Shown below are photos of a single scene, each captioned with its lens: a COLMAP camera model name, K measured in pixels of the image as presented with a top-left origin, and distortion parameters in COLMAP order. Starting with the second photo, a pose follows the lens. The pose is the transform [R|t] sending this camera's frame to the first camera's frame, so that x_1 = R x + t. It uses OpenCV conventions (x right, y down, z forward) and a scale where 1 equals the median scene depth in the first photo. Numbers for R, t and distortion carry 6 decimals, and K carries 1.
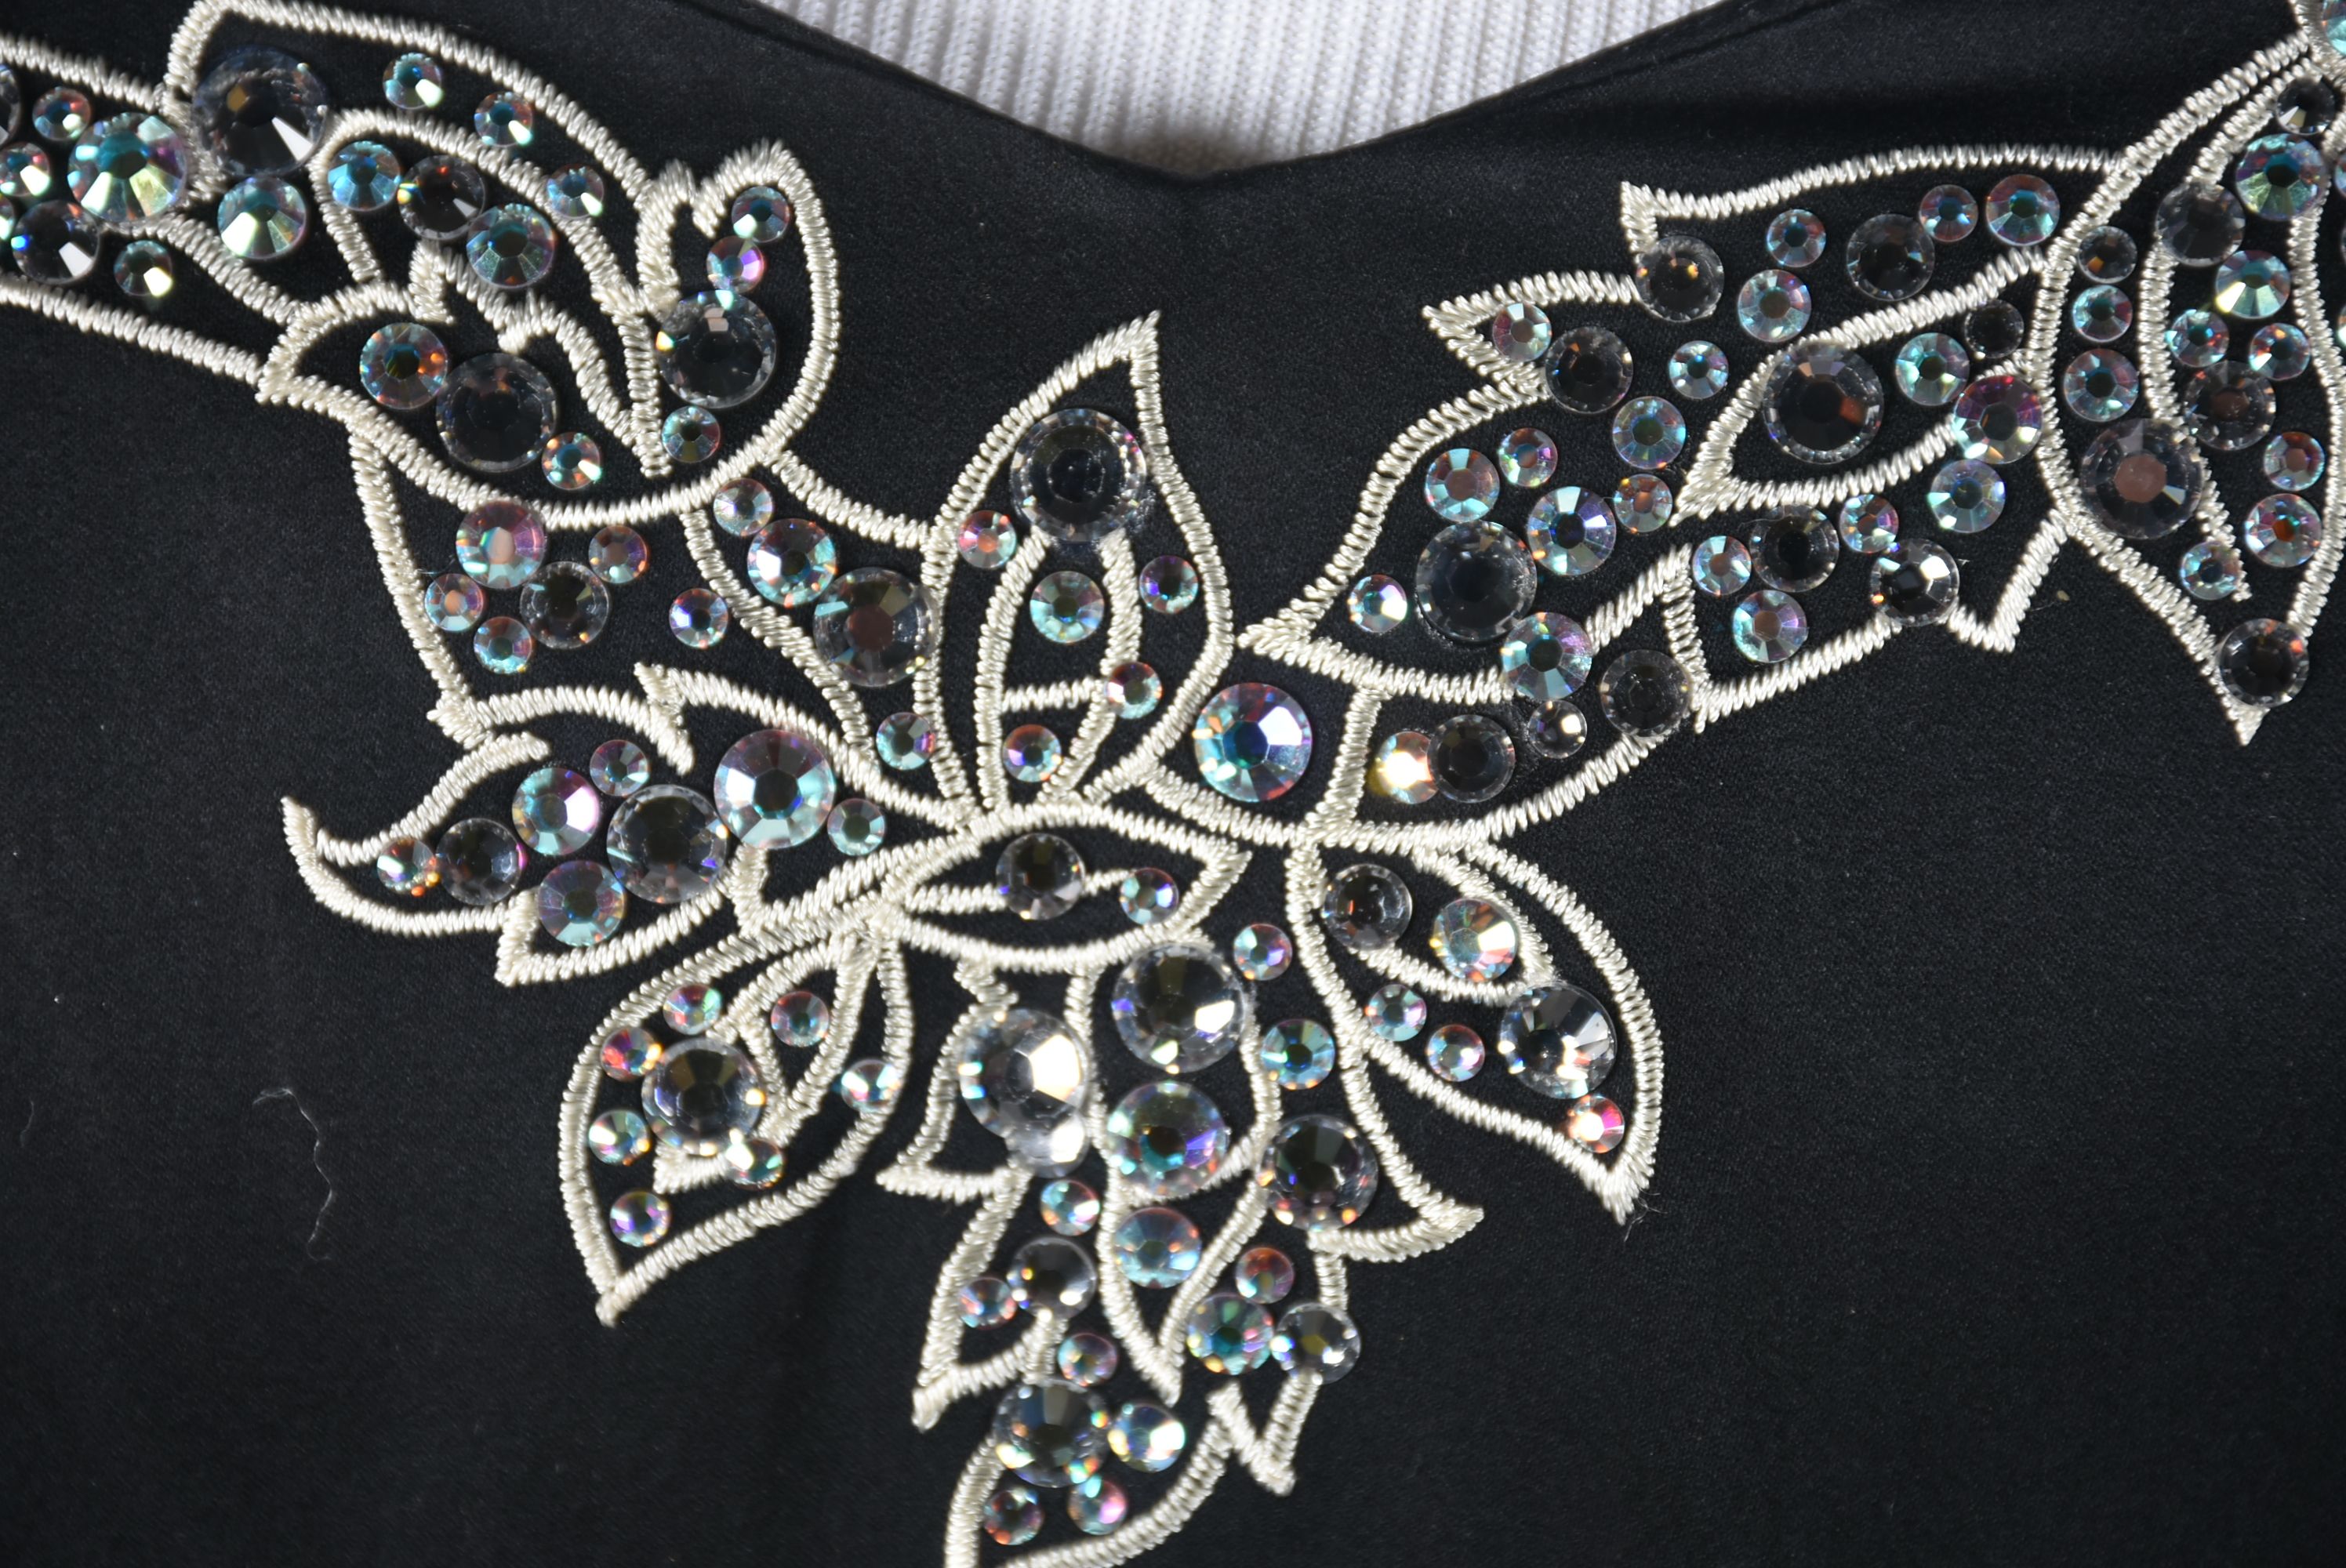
lens RADIAL K [[8746.6, 0, 1168.0], [0, 8746.6, 783.2], [0, 0, 1]] dist [0.106583, 0.000000]
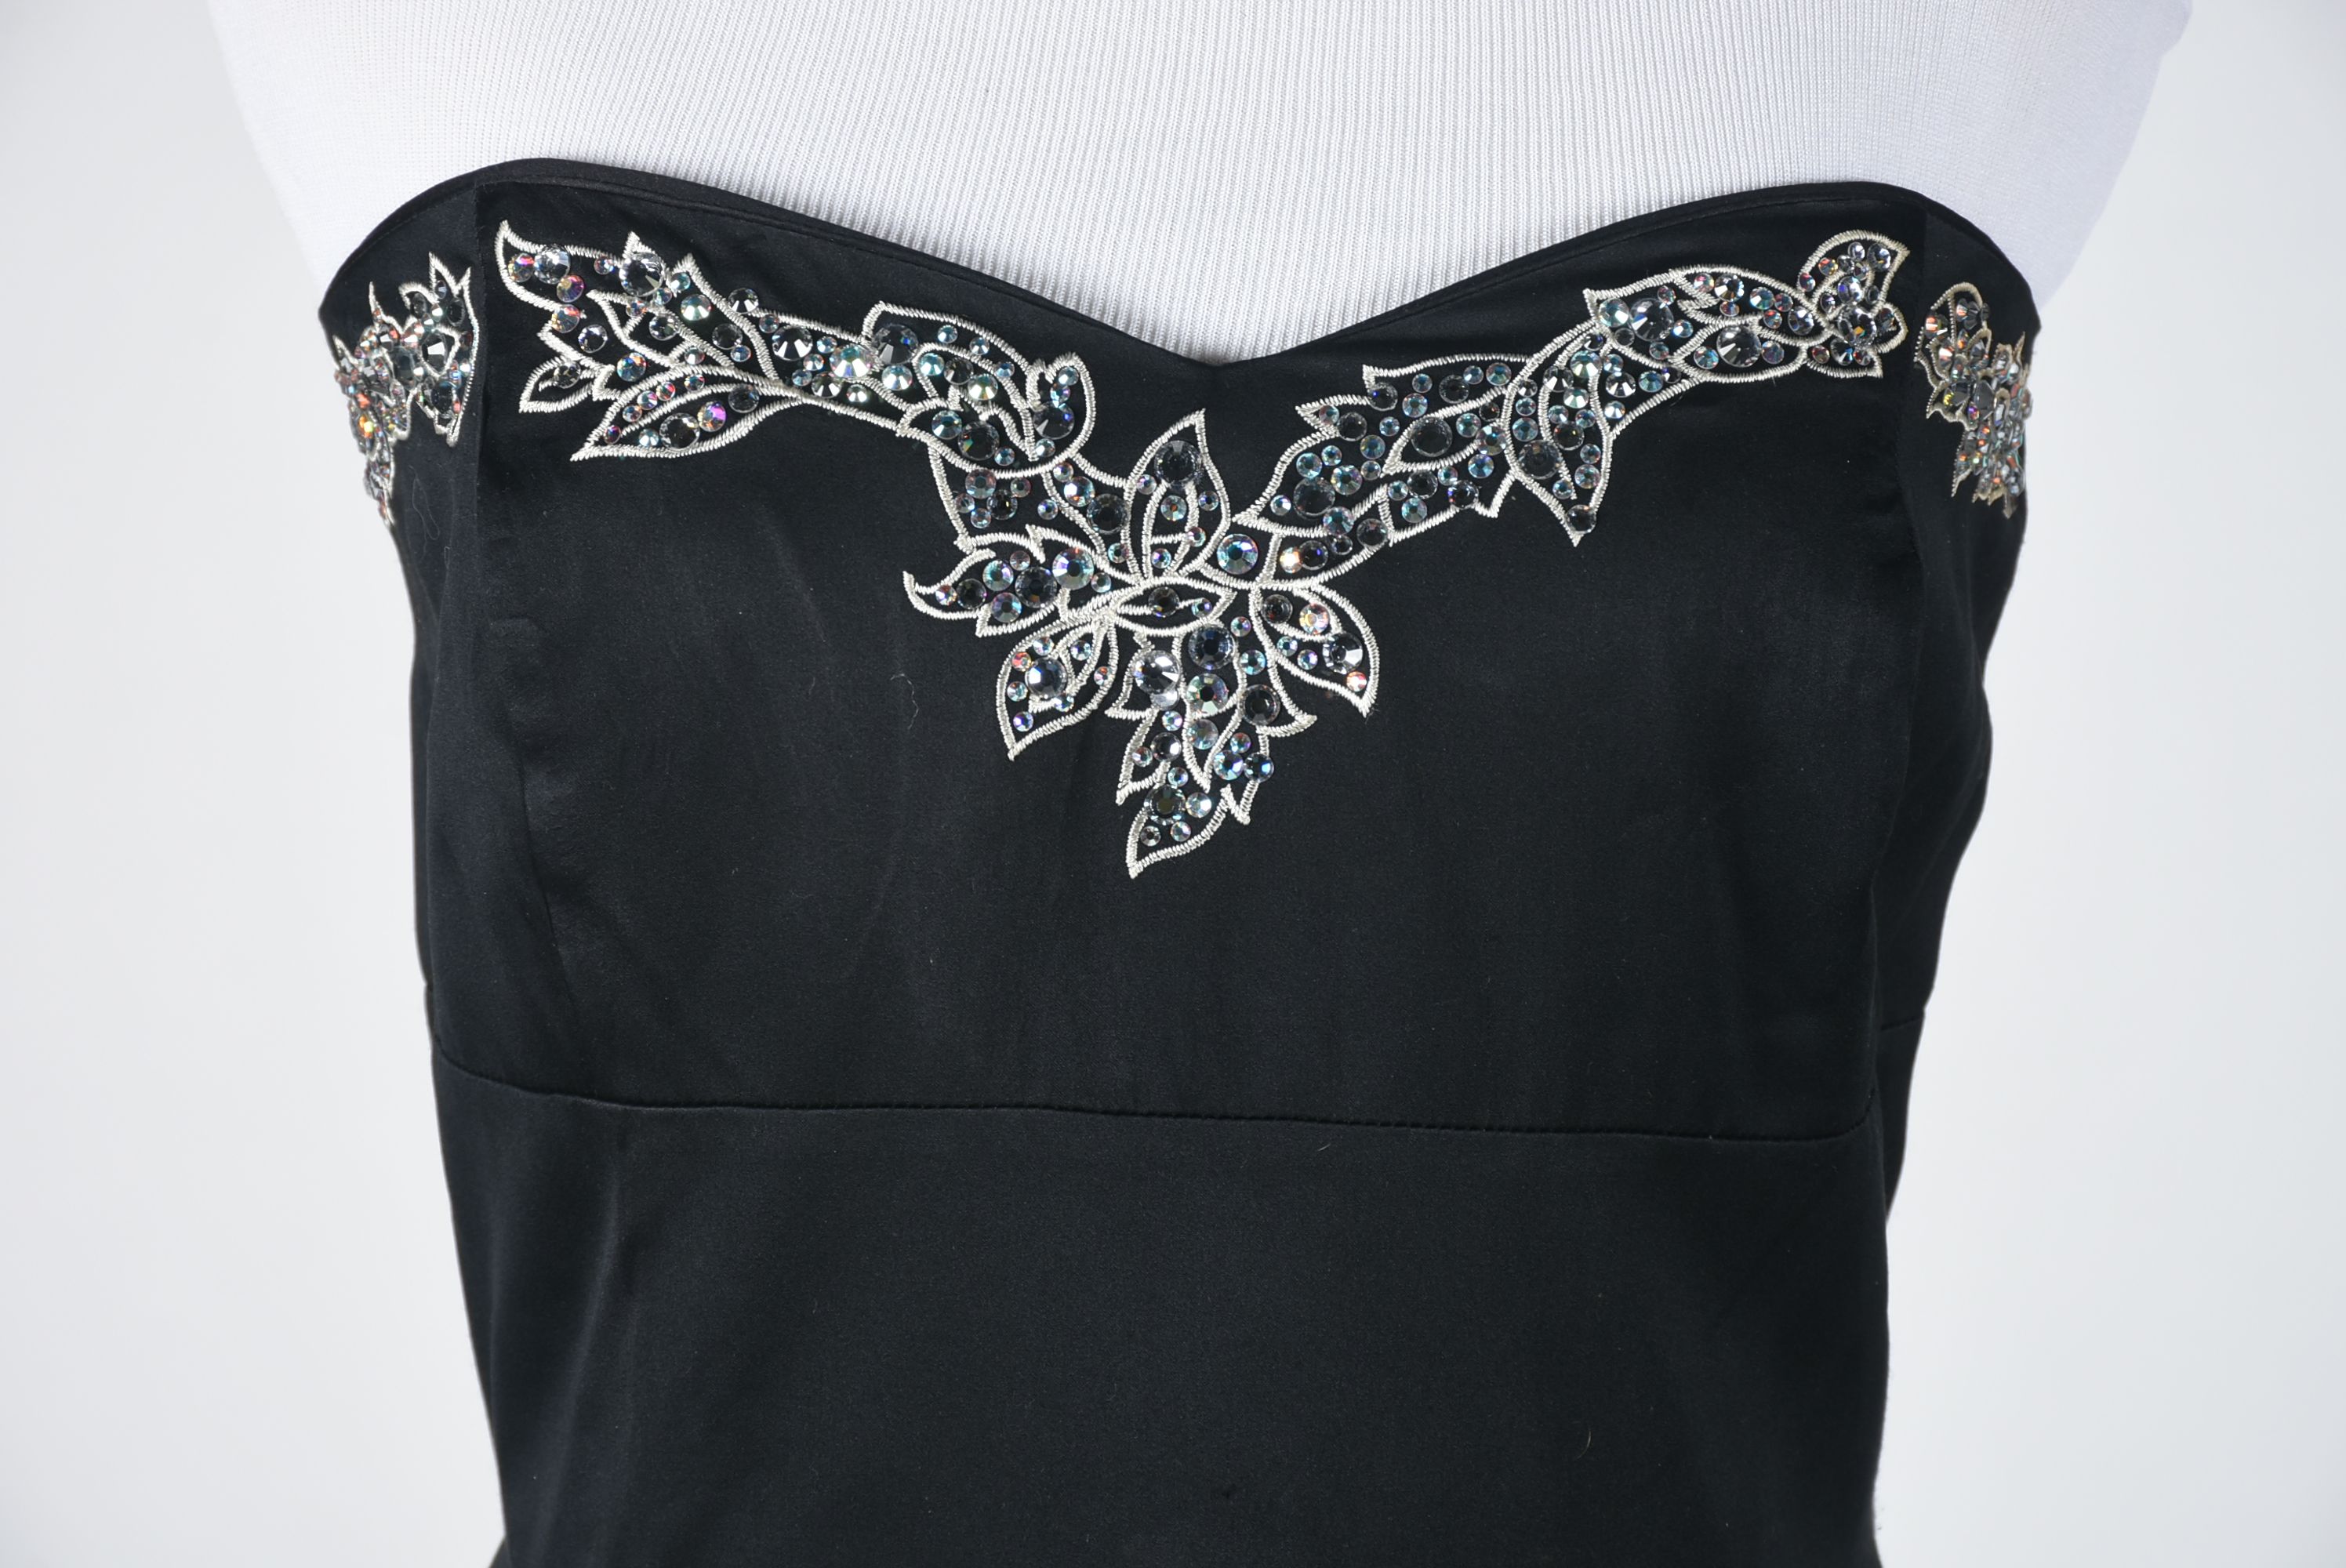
lens RADIAL K [[10119.4, 0, 1172.9], [0, 10119.4, 783.1], [0, 0, 1]] dist [0.300677, 0.000000]
pose [[0.998454, 0.007857, 0.055035, -0.196518], [0.004214, 0.976417, -0.215851, 0.796648], [-0.055433, 0.215749, 0.974874, -2.264977]]
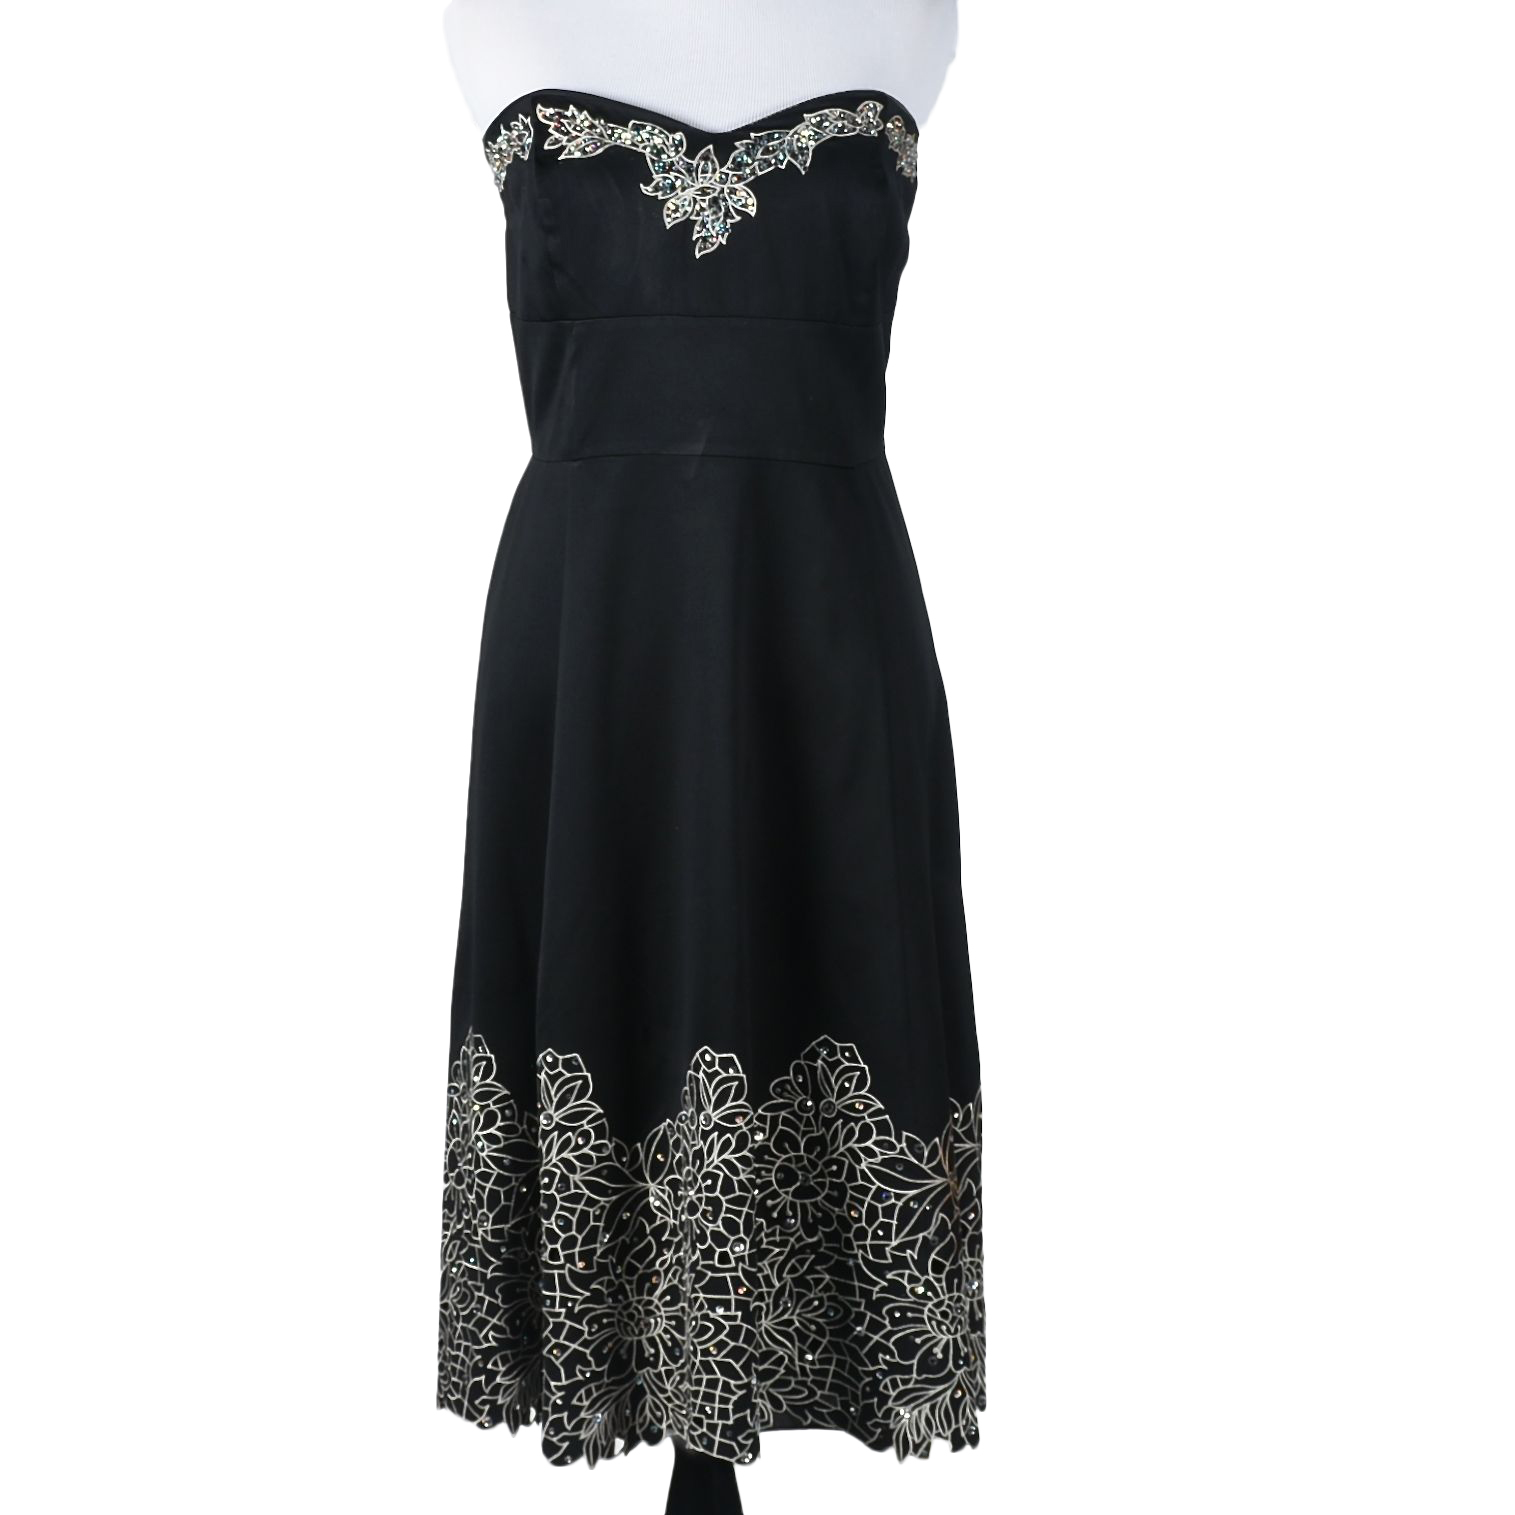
lens RADIAL K [[6224.9, 0, 754.8], [0, 6224.9, 757.5], [0, 0, 1]] dist [0.140293, 0.000000]
pose [[0.996272, -0.009146, 0.085785, -0.685067], [0.028457, 0.973549, -0.226700, 2.707183], [-0.081442, 0.228296, 0.970179, -7.113678]]
